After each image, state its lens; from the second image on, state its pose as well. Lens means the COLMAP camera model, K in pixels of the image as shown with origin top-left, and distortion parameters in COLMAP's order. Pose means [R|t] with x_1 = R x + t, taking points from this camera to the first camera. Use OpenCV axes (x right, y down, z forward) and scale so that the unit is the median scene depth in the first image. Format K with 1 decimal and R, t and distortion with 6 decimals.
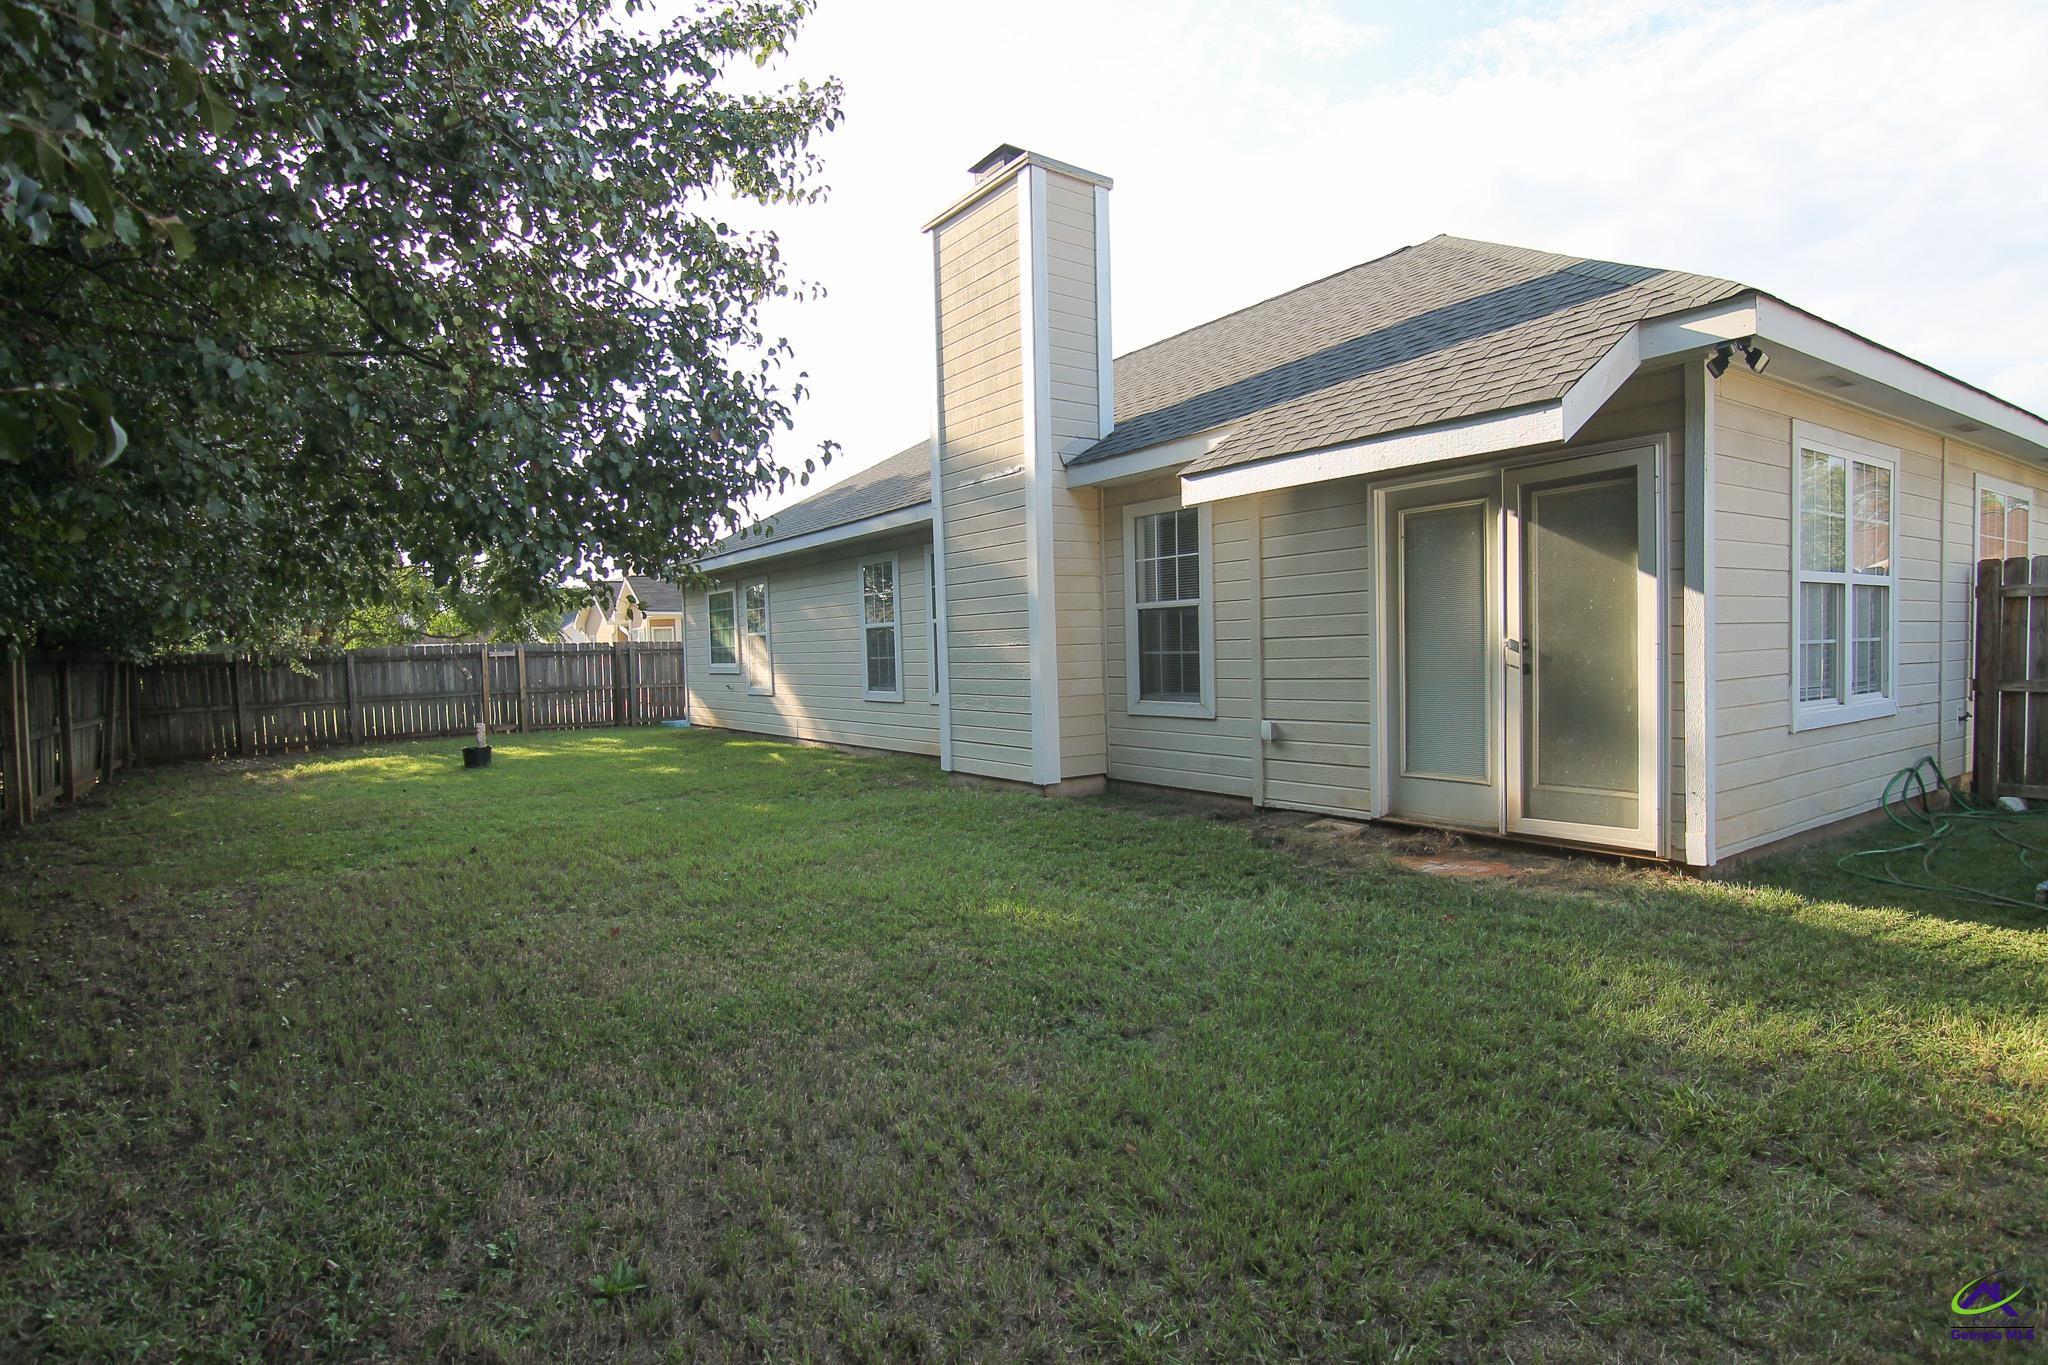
lens RADIAL K [[1040.8, 0, 1027.3], [0, 1040.8, 716.8], [0, 0, 1]] dist [0.003229, -0.015990]
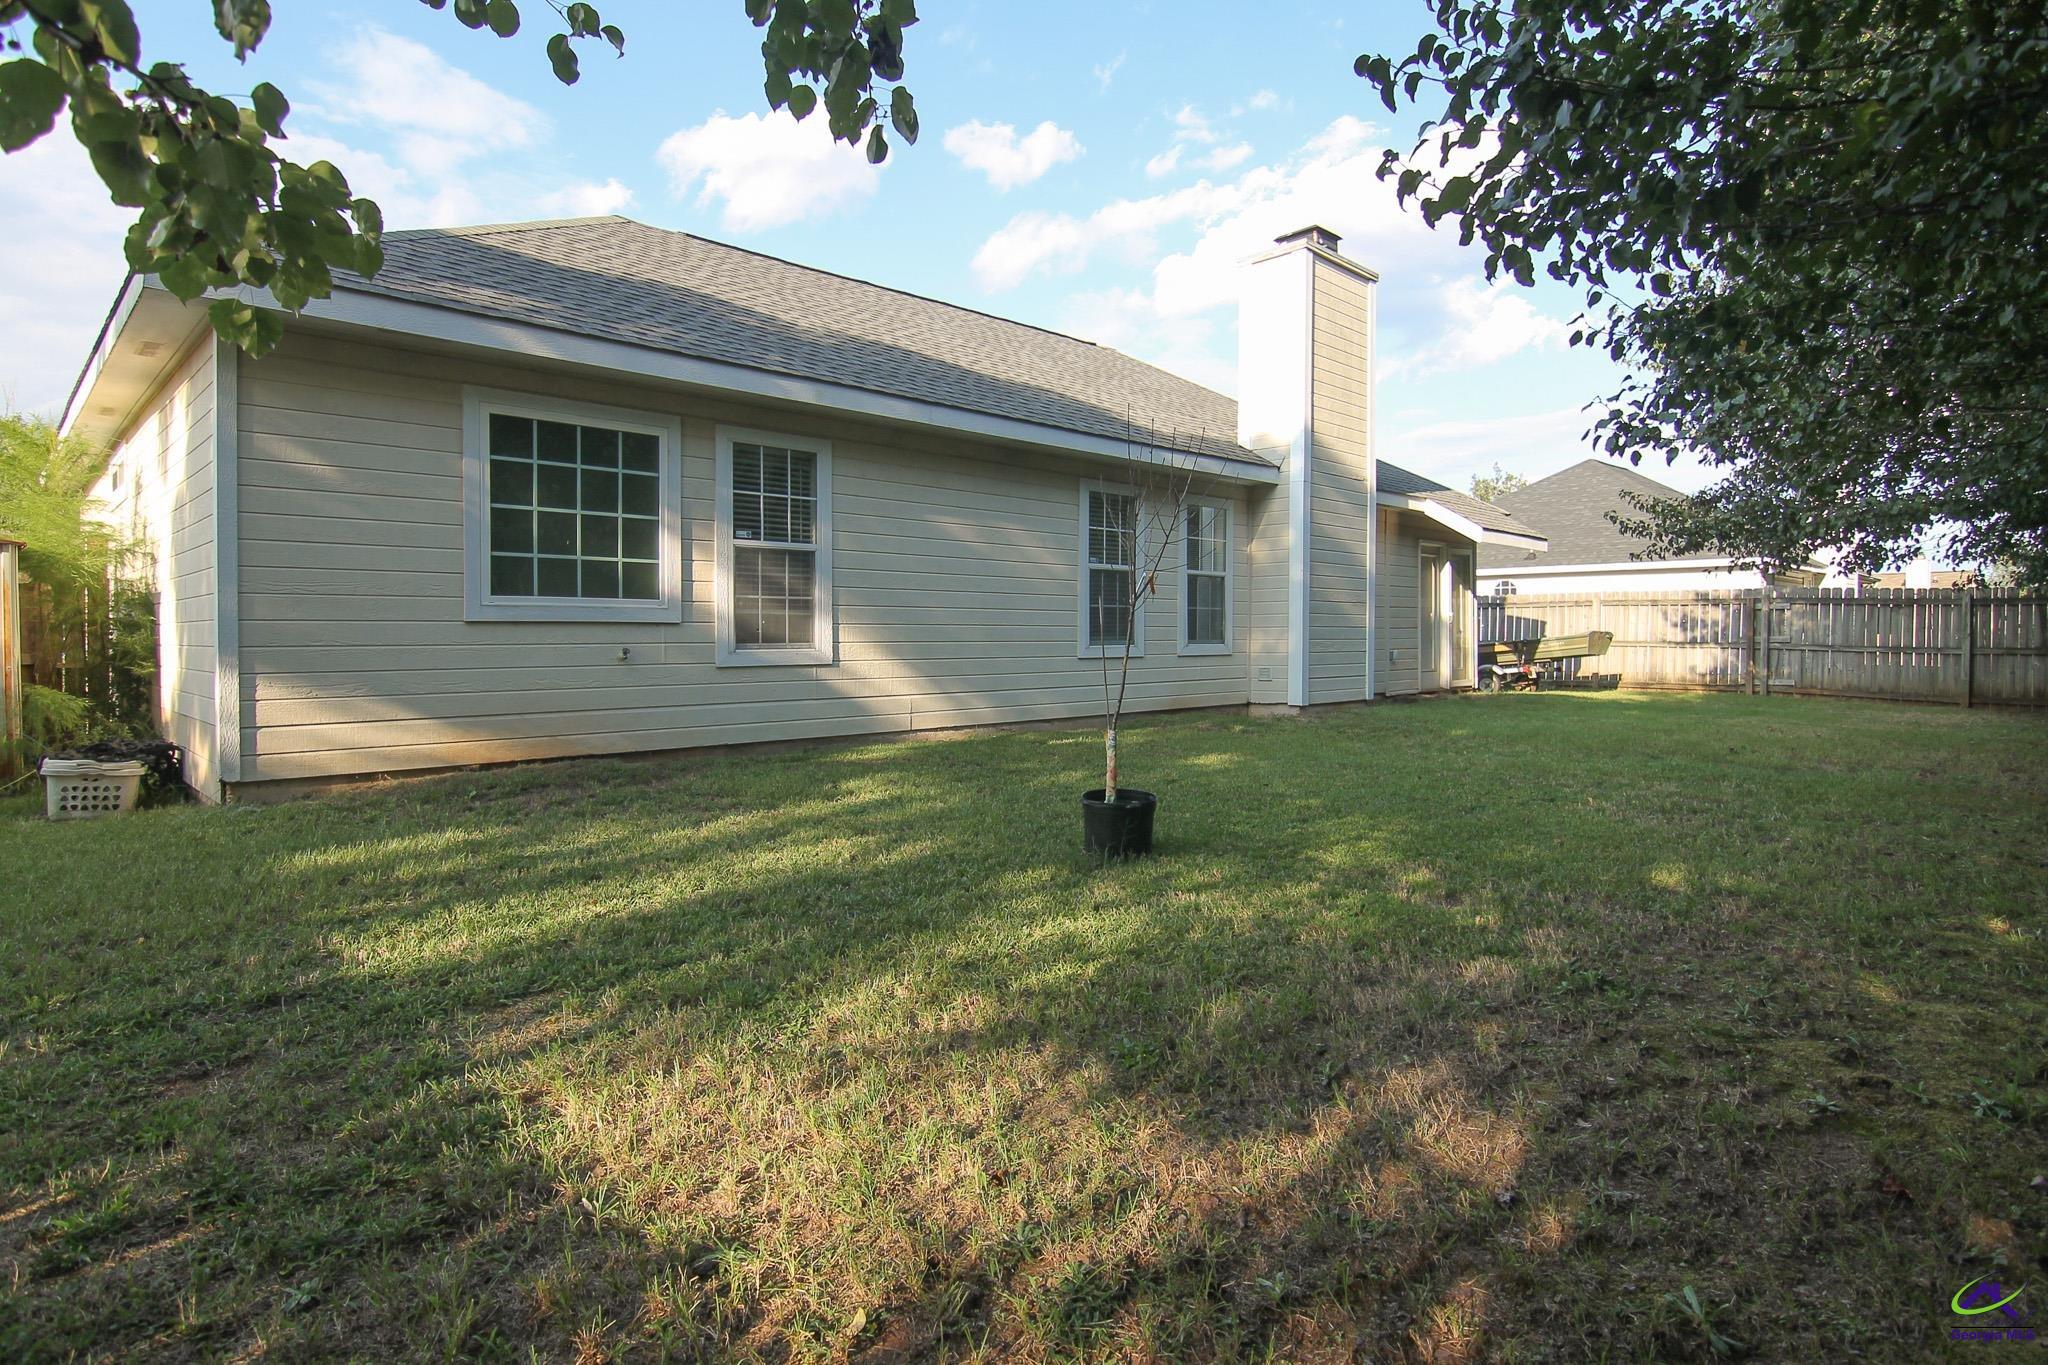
lens RADIAL K [[1062.3, 0, 1017.2], [0, 1062.3, 640.3], [0, 0, 1]] dist [0.004192, -0.016669]
pose [[-0.154789, -0.005025, 0.987935, -1.142639], [0.048116, 0.998762, 0.012619, -0.049405], [-0.986775, 0.049489, -0.154356, 1.415137]]
